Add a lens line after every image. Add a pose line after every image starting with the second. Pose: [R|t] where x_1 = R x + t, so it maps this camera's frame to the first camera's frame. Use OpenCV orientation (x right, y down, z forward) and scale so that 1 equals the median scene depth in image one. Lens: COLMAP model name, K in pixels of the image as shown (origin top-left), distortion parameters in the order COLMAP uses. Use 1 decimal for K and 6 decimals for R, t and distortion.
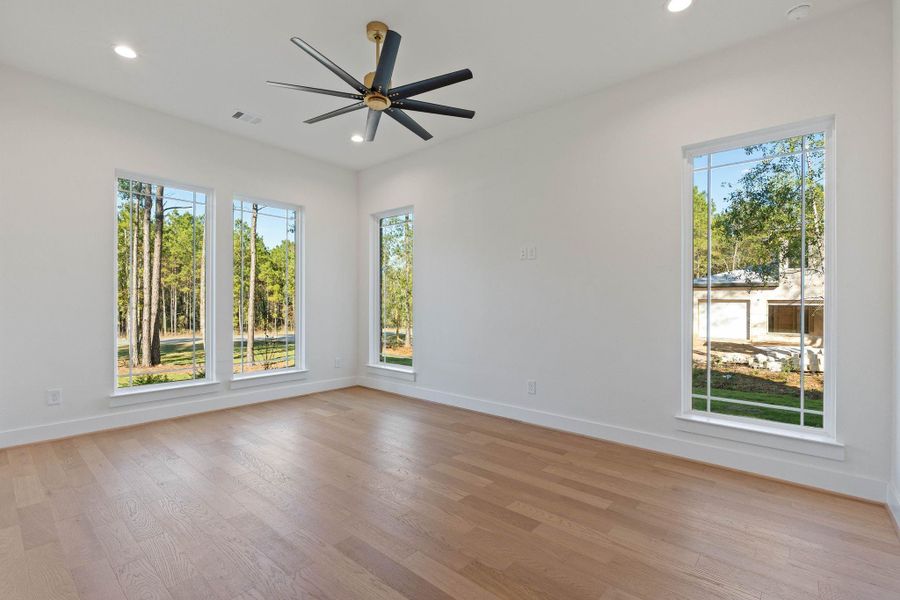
lens RADIAL K [[405.2, 0, 449.2], [0, 405.2, 302.3], [0, 0, 1]] dist [0.001287, 0.000301]
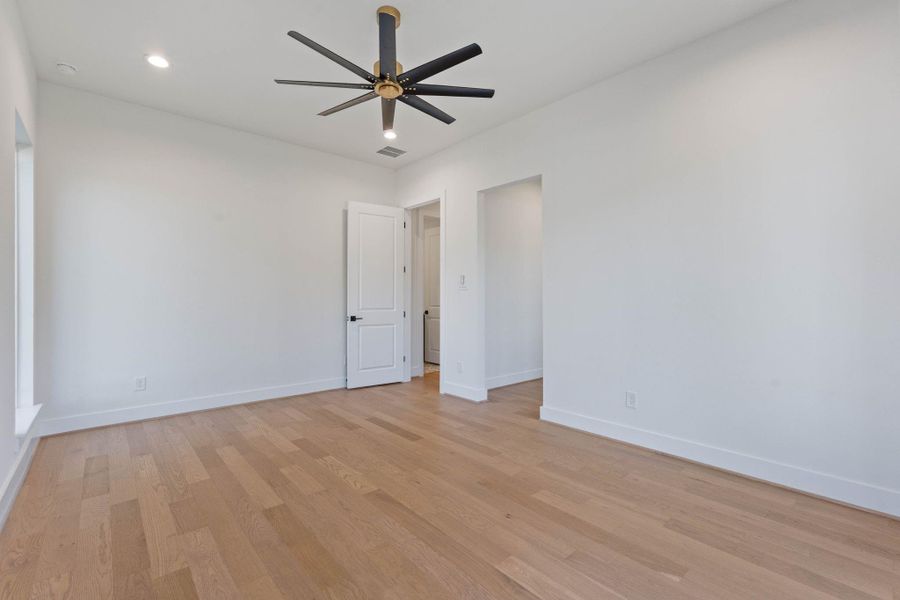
lens RADIAL K [[405.2, 0, 449.2], [0, 405.2, 302.3], [0, 0, 1]] dist [0.001287, 0.000301]
pose [[-0.989334, -0.004877, 0.145580, -0.467802], [-0.003418, 0.999941, 0.010265, 0.008290], [-0.145622, 0.009658, -0.989293, 1.961916]]
